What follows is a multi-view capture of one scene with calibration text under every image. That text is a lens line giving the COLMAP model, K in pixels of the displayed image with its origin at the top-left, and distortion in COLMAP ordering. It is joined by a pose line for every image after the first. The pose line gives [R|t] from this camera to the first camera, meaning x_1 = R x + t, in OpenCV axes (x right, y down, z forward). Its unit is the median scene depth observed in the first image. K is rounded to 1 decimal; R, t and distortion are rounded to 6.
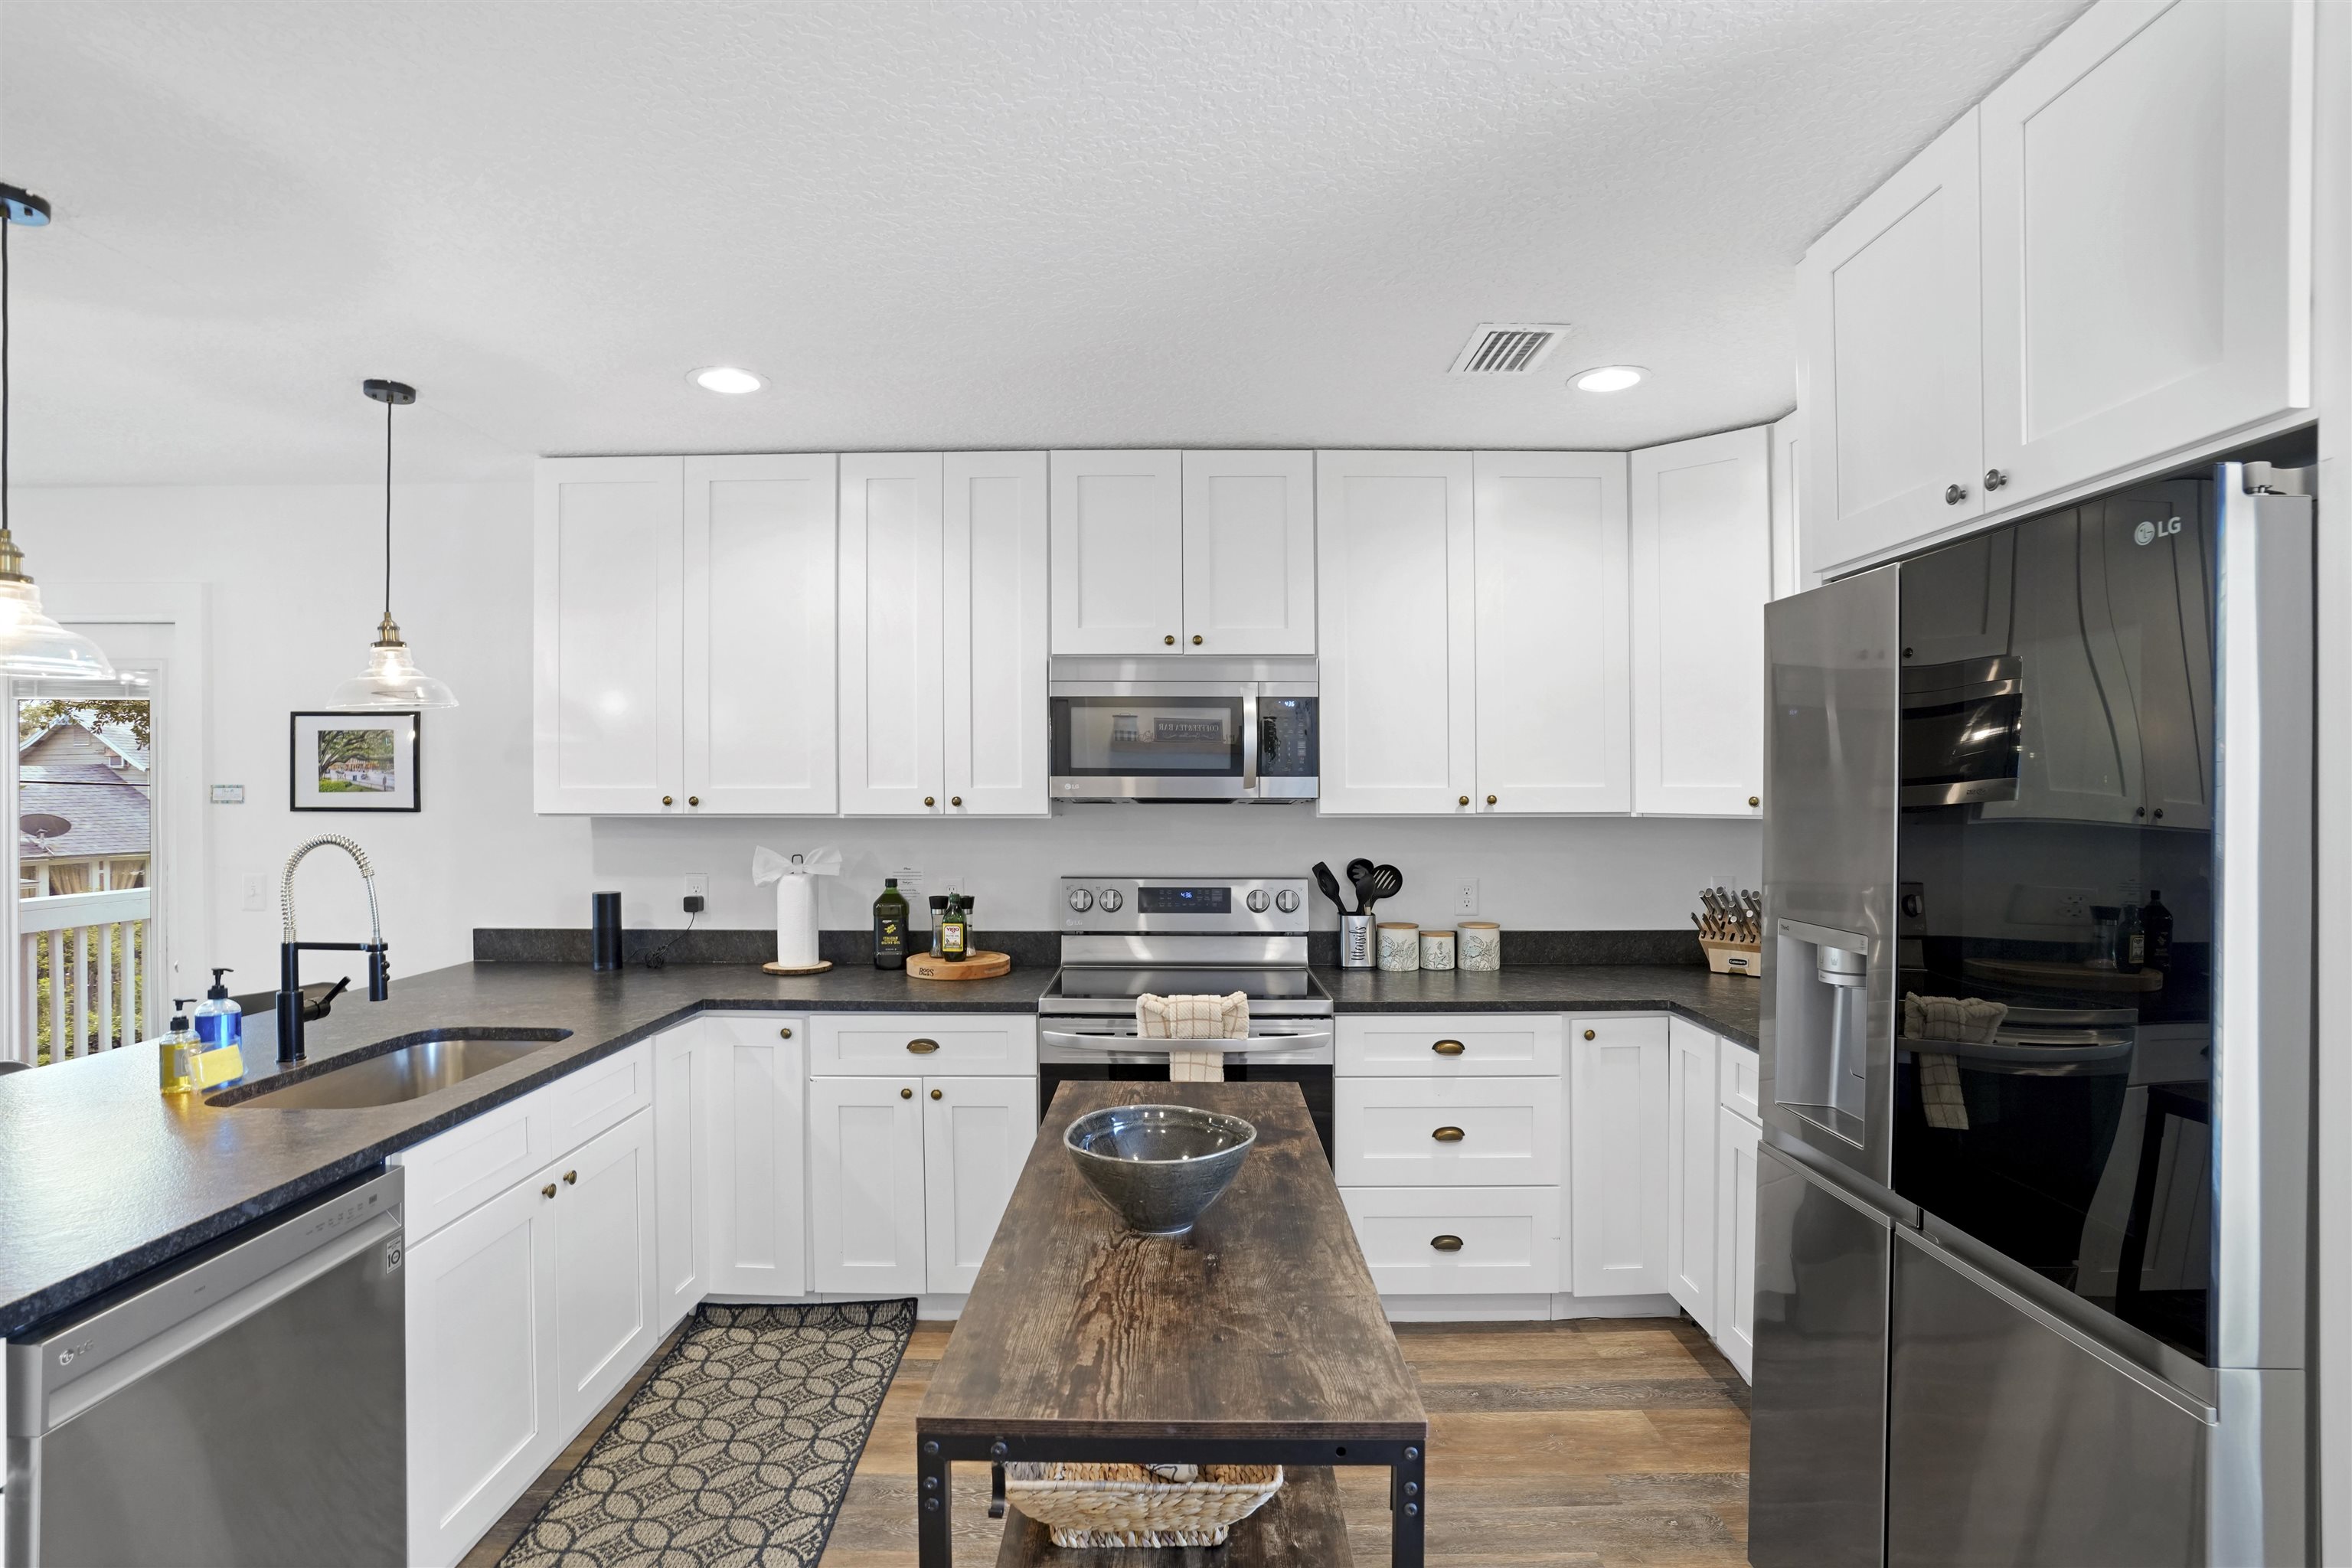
lens RADIAL K [[1174.9, 0, 1176.0], [0, 1174.9, 784.0], [0, 0, 1]] dist [-0.084196, 0.039236]
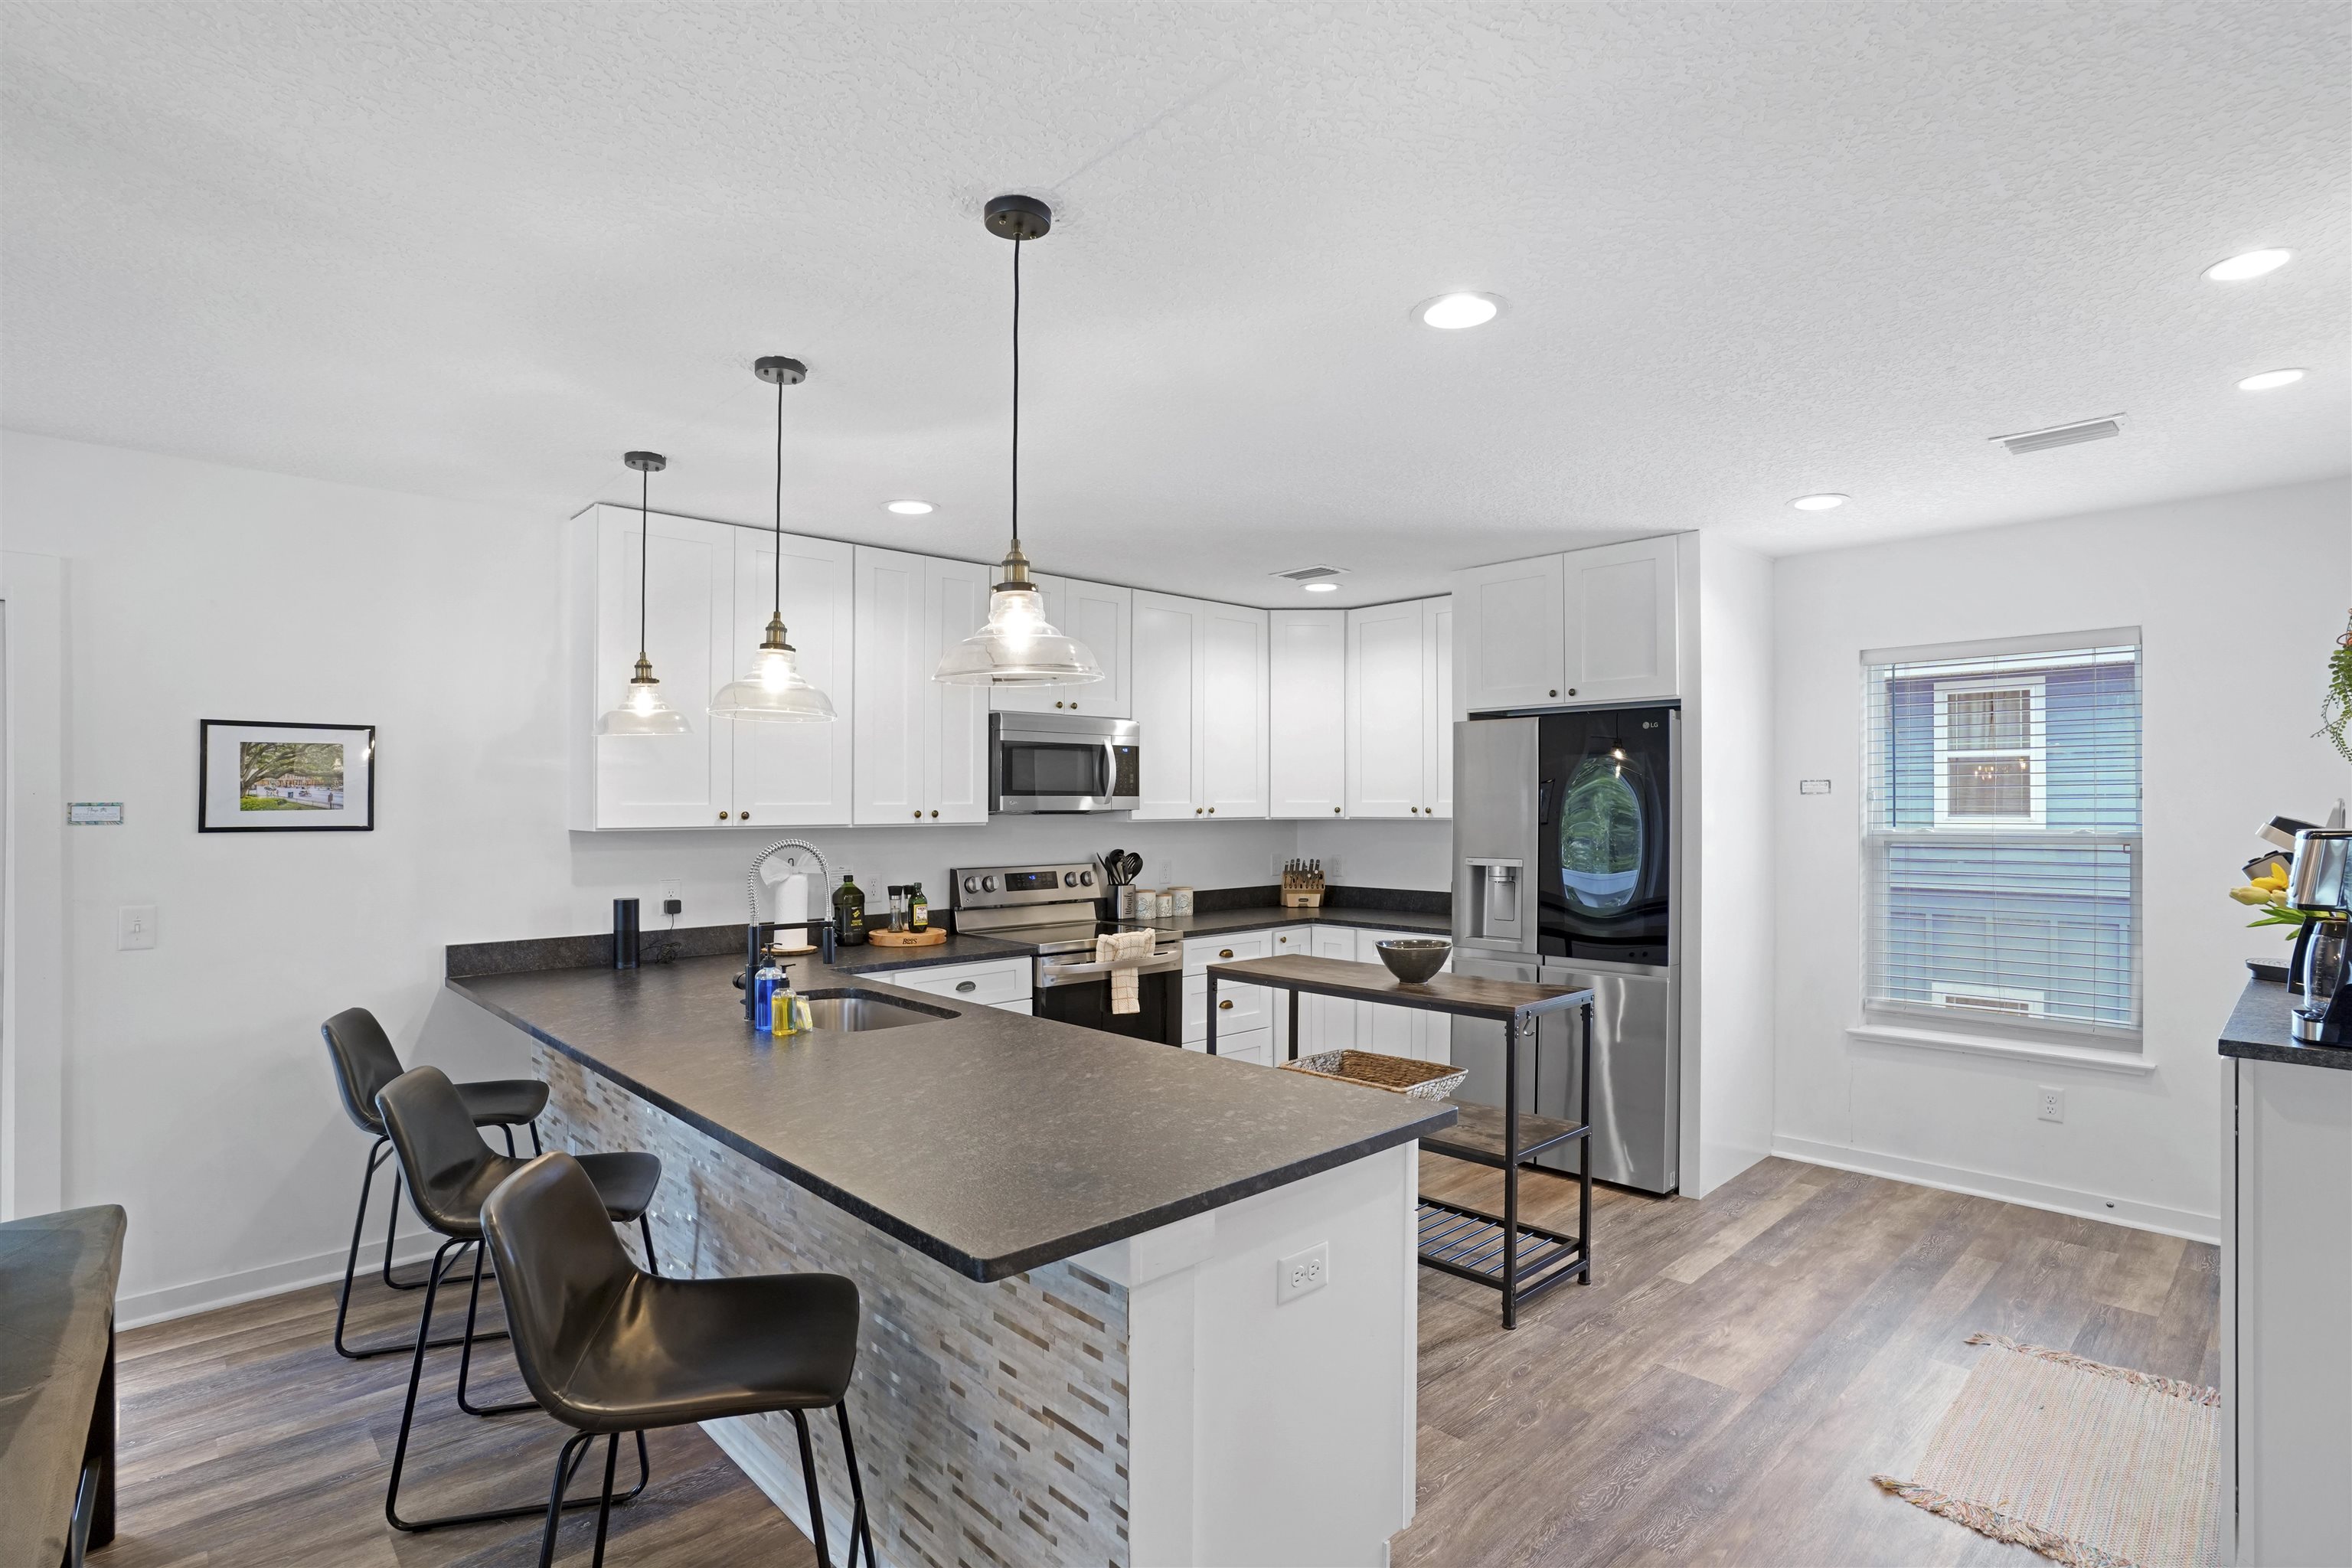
lens RADIAL K [[1174.9, 0, 1176.0], [0, 1174.9, 784.0], [0, 0, 1]] dist [-0.084196, 0.039236]
pose [[0.717570, 0.009007, 0.696428, -0.878363], [-0.000123, 0.999918, -0.012806, -0.002559], [-0.696486, 0.009104, 0.717512, -0.165985]]
